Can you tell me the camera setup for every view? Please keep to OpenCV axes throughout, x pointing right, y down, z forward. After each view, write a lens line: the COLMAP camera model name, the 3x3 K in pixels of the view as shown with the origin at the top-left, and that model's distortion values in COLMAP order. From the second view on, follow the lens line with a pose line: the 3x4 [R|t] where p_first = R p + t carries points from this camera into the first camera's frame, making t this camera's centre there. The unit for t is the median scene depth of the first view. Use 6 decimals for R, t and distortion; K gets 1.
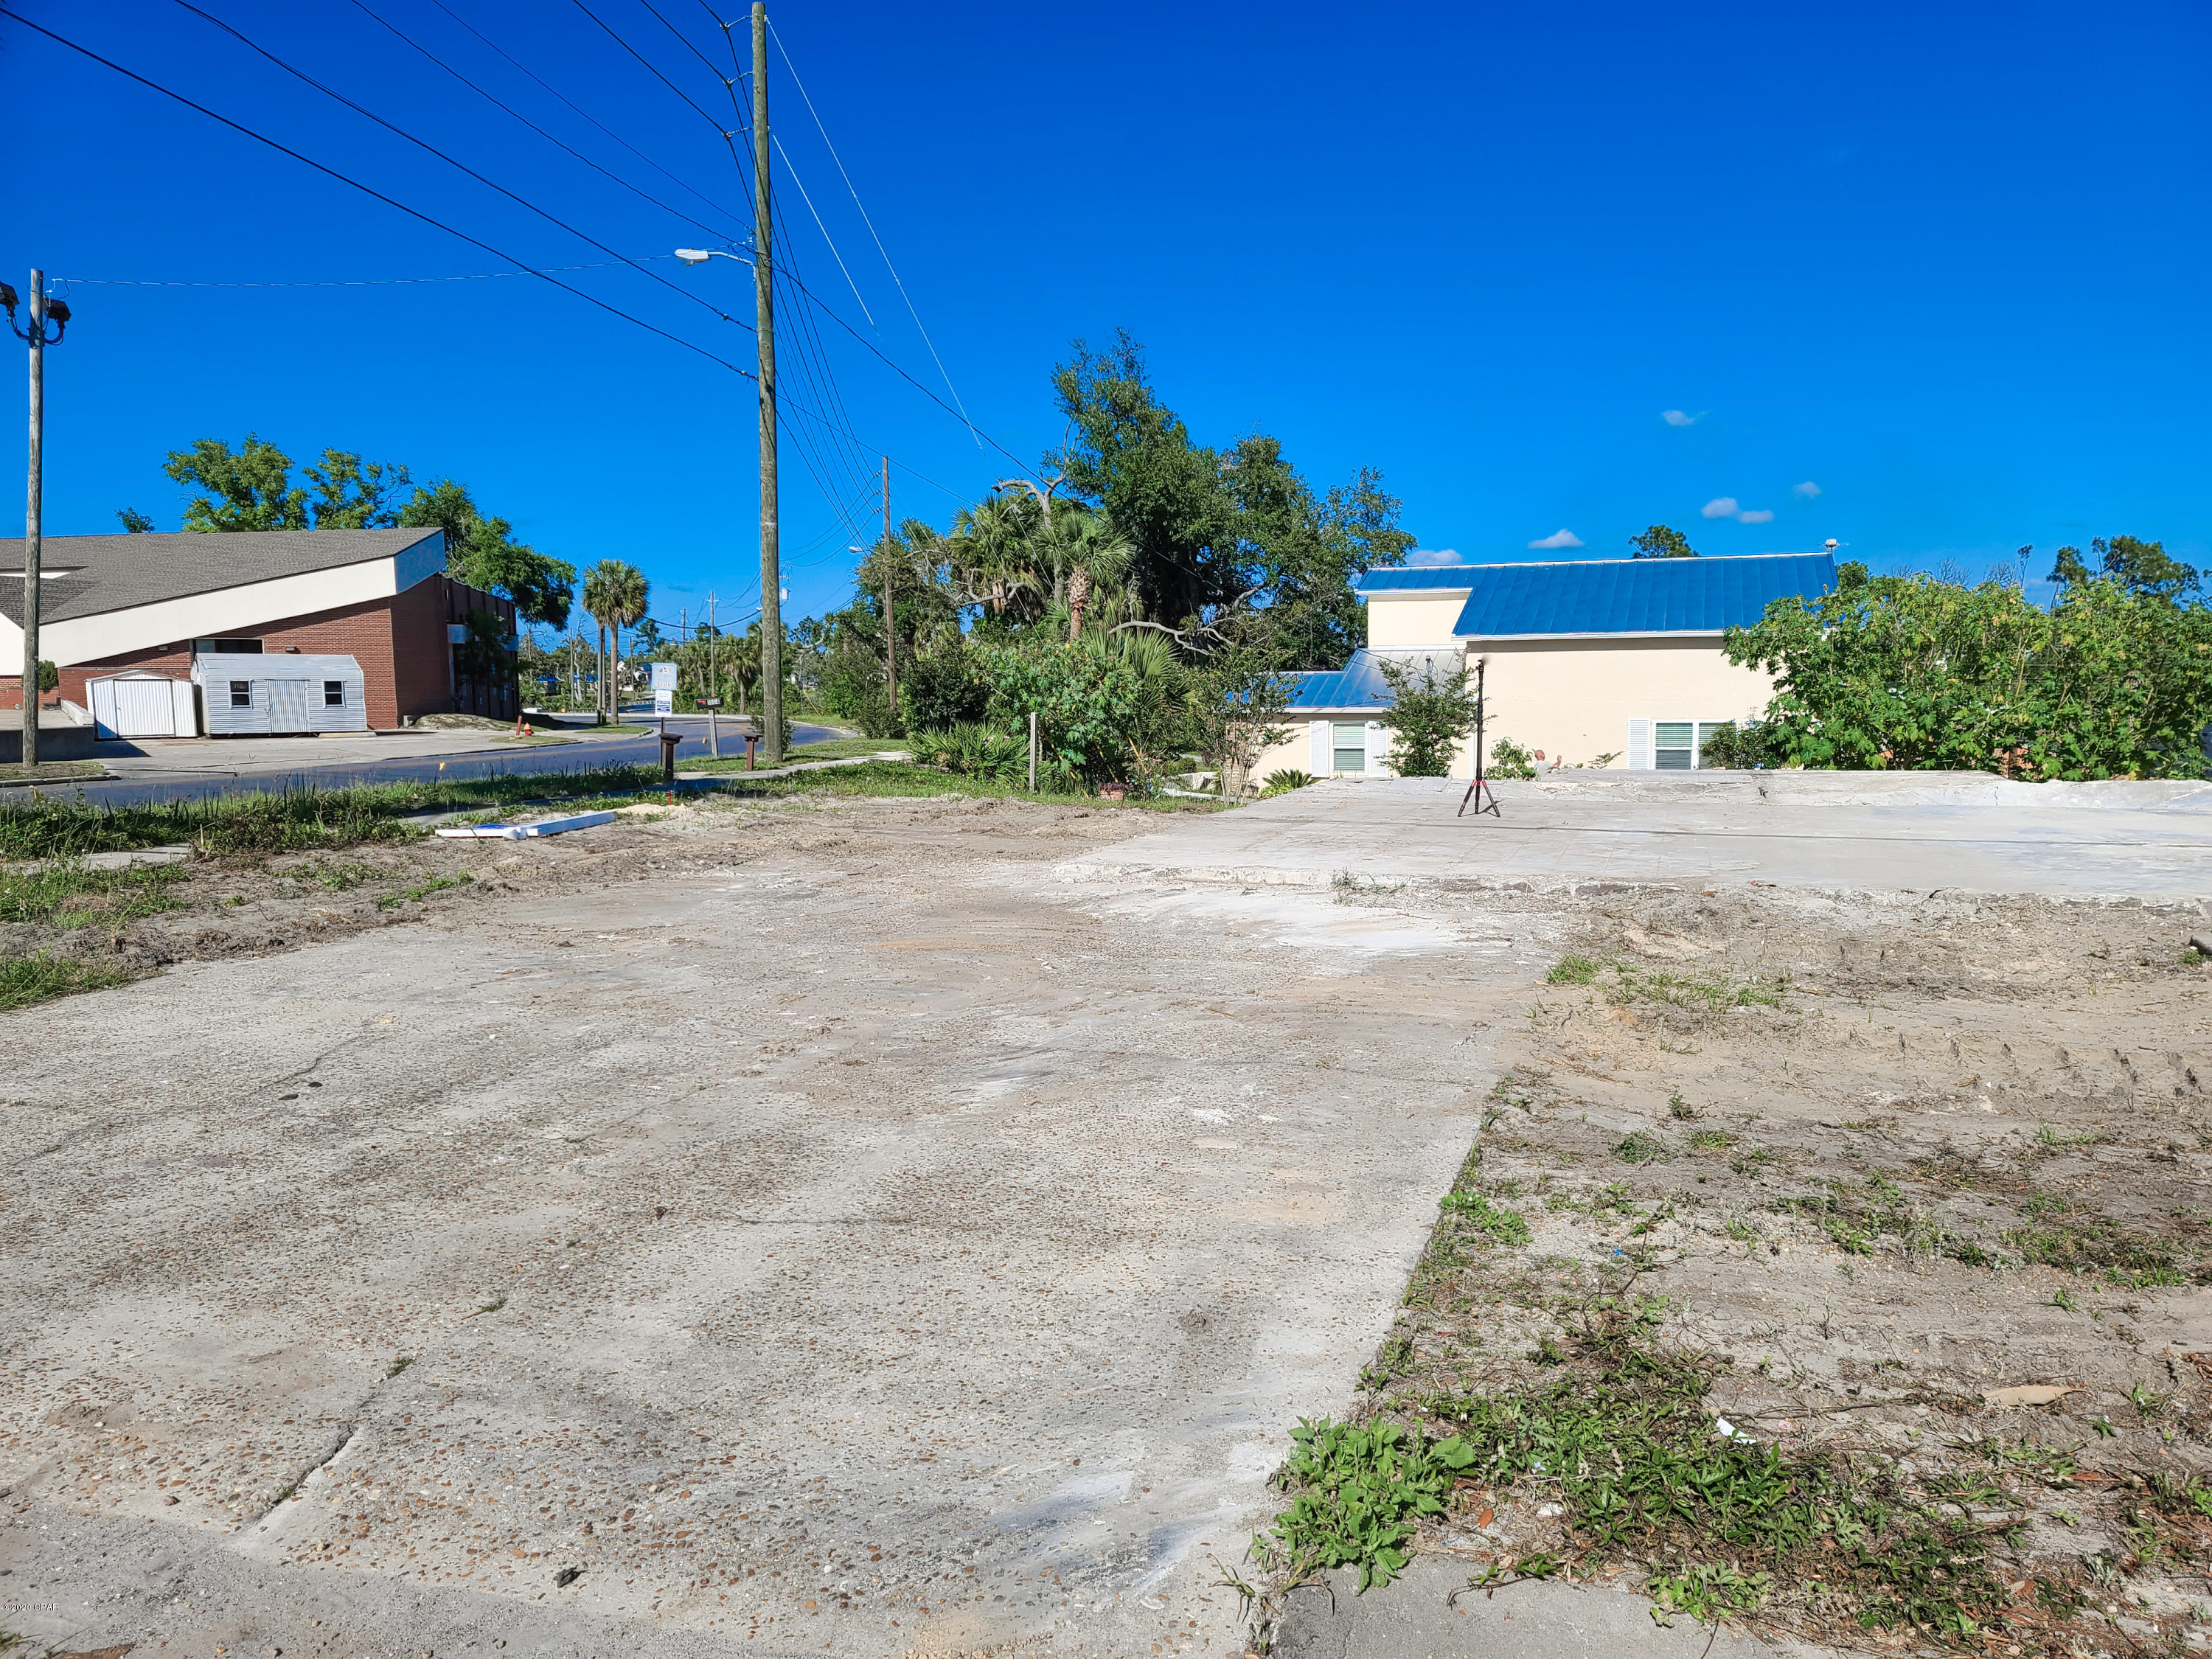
lens RADIAL K [[1592.8, 0, 1147.6], [0, 1592.8, 894.2], [0, 0, 1]] dist [0.055125, 0.002215]
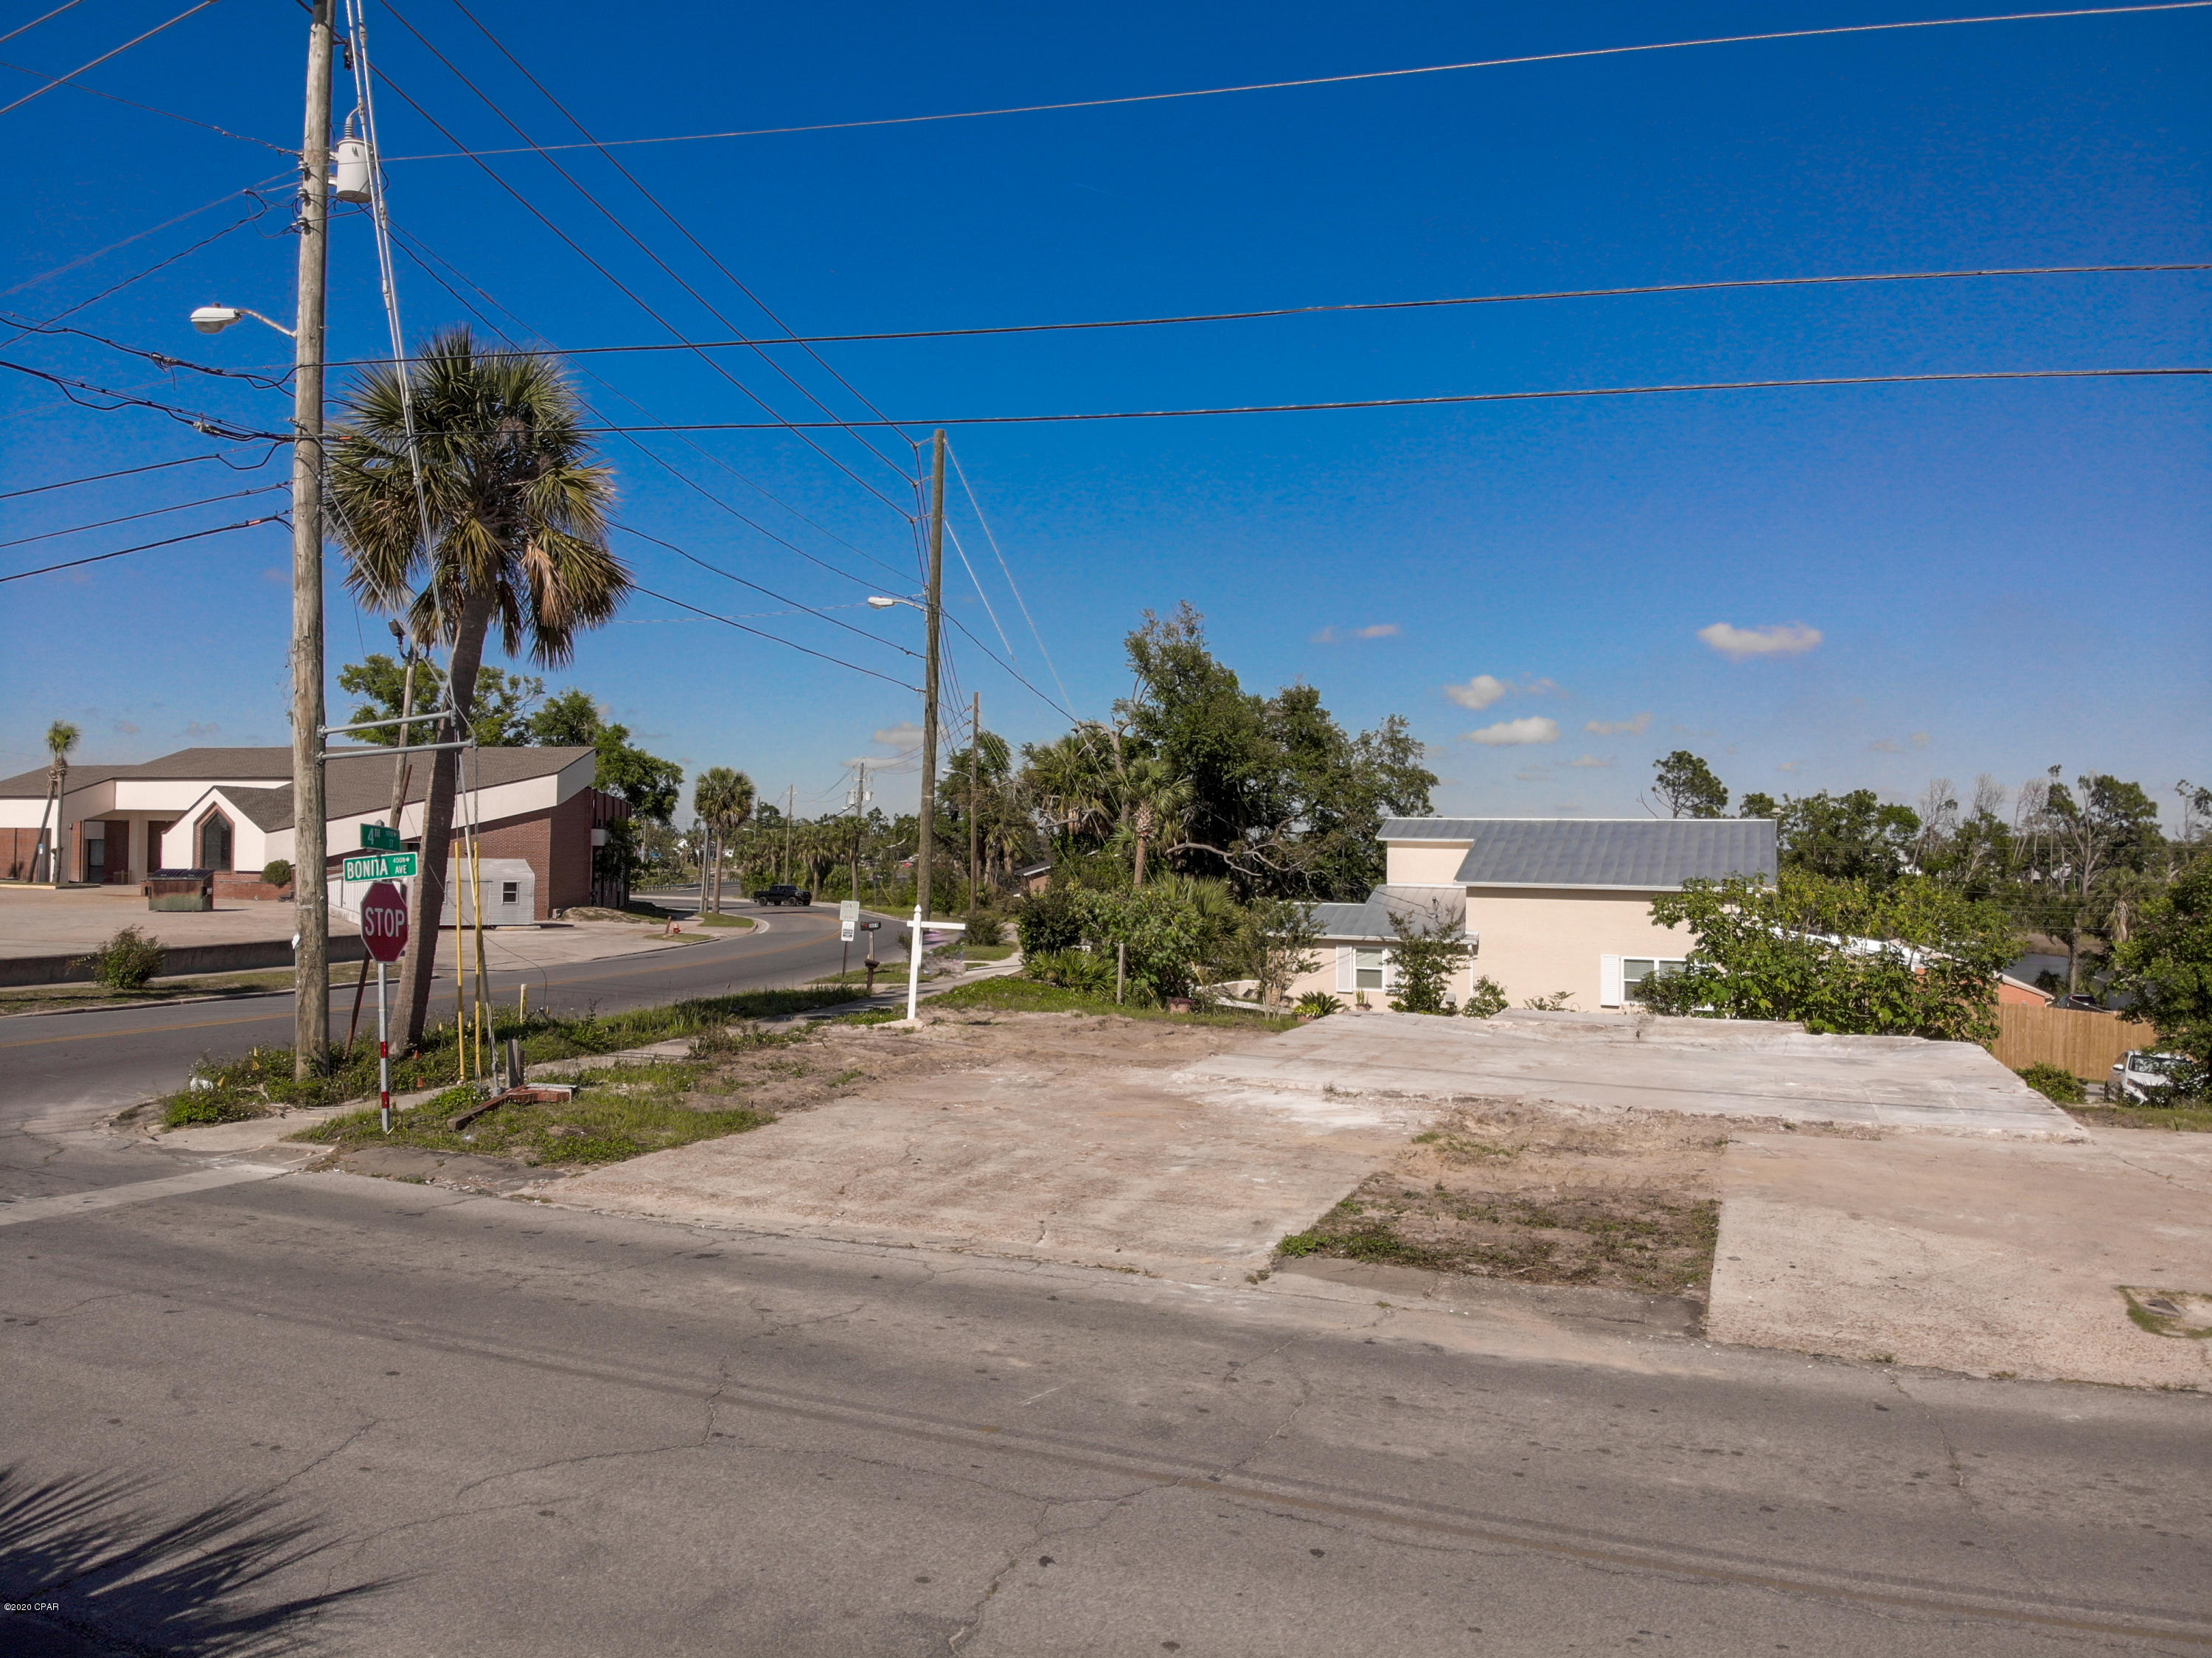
lens RADIAL K [[1581.0, 0, 1086.3], [0, 1581.0, 822.4], [0, 0, 1]] dist [0.060794, -0.140165]
pose [[0.997563, 0.018932, -0.067157, -0.014005], [-0.029461, 0.986767, -0.159445, -0.003696], [0.063249, 0.161034, 0.984920, -0.290530]]
